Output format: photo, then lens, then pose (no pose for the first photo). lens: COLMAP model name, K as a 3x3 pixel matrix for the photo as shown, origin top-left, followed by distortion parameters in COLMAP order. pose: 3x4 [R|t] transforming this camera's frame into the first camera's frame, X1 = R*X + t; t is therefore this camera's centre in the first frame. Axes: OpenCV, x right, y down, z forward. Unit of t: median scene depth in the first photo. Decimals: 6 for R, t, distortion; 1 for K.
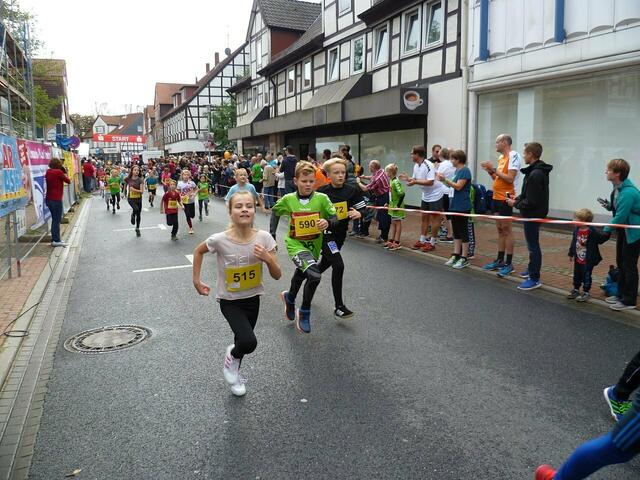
lens RADIAL K [[527.5, 0, 317.7], [0, 527.5, 242.9], [0, 0, 1]] dist [-0.076563, 0.016362]
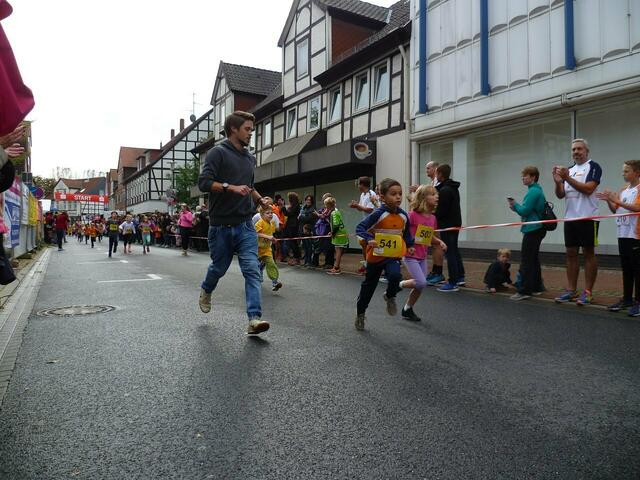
lens RADIAL K [[527.5, 0, 318.8], [0, 527.5, 241.6], [0, 0, 1]] dist [-0.076563, 0.016362]
pose [[0.997157, 0.011972, 0.074398, 0.008551], [-0.001842, 0.990876, -0.134766, 0.049317], [-0.075332, 0.134246, 0.988081, -0.043089]]
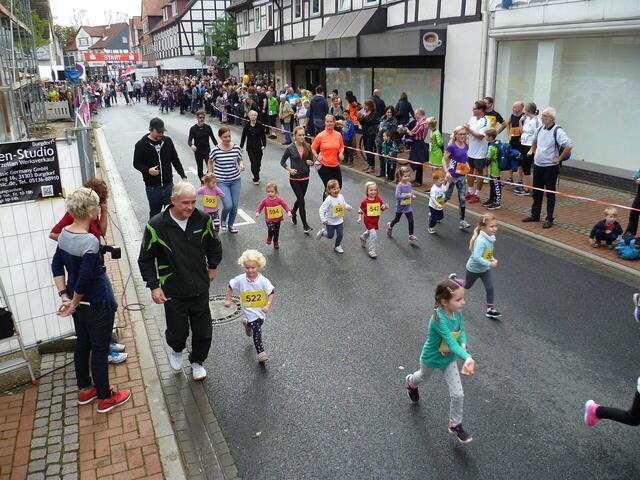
lens RADIAL K [[527.5, 0, 320.1], [0, 527.5, 240.6], [0, 0, 1]] dist [-0.076563, 0.016362]
pose [[0.999651, -0.014795, 0.021863, -0.048987], [0.010994, 0.986275, 0.164745, -0.044788], [-0.024001, -0.164448, 0.986094, -0.046102]]
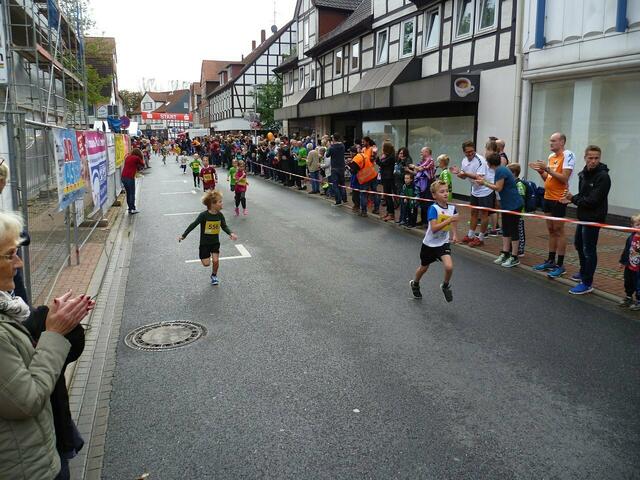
lens RADIAL K [[527.5, 0, 318.3], [0, 527.5, 241.7], [0, 0, 1]] dist [-0.076563, 0.016362]
pose [[0.996732, 0.024160, -0.077084, -0.005759], [-0.020991, 0.998911, 0.041660, -0.014090], [0.078007, -0.039906, 0.996154, -0.003656]]
